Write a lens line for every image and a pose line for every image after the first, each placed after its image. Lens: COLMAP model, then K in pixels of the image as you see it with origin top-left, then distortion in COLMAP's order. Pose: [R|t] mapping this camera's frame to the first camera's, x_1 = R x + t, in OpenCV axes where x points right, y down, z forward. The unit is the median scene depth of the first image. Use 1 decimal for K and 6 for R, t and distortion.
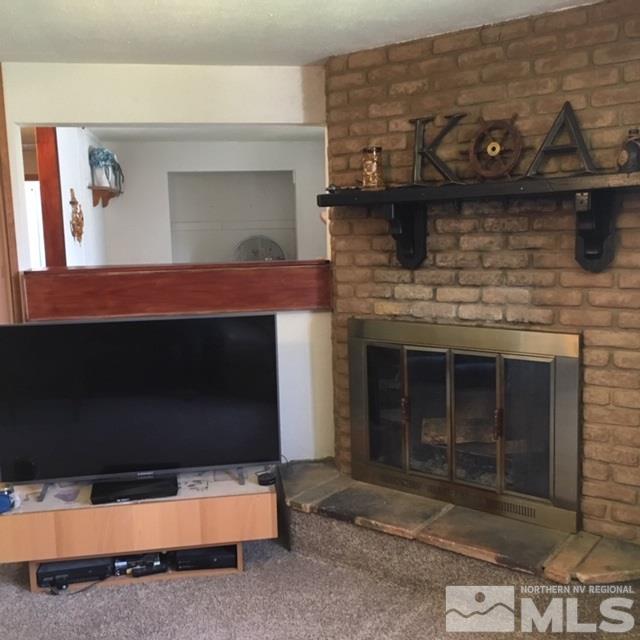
lens RADIAL K [[708.4, 0, 320.0], [0, 708.4, 320.0], [0, 0, 1]] dist [-0.006405, -0.004187]
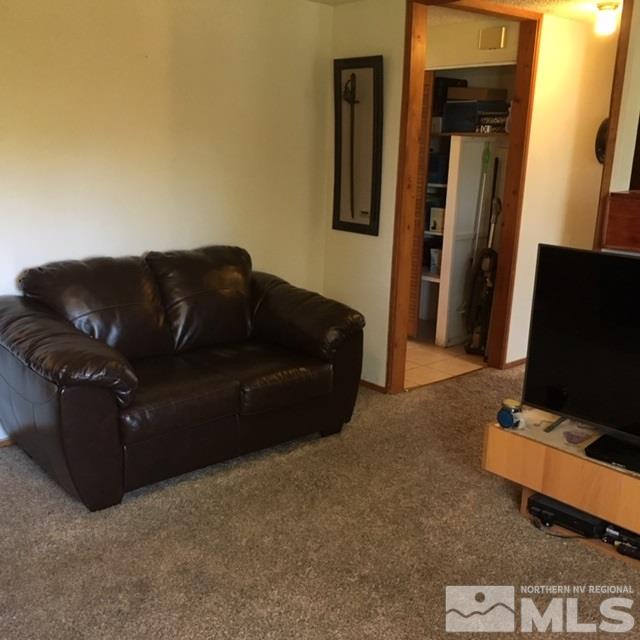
lens RADIAL K [[708.4, 0, 320.0], [0, 708.4, 320.0], [0, 0, 1]] dist [-0.006405, -0.004187]
pose [[0.539586, 0.245358, -0.805386, 0.179213], [-0.153785, 0.969224, 0.192239, -0.029897], [0.827767, 0.020127, 0.560712, 0.196872]]
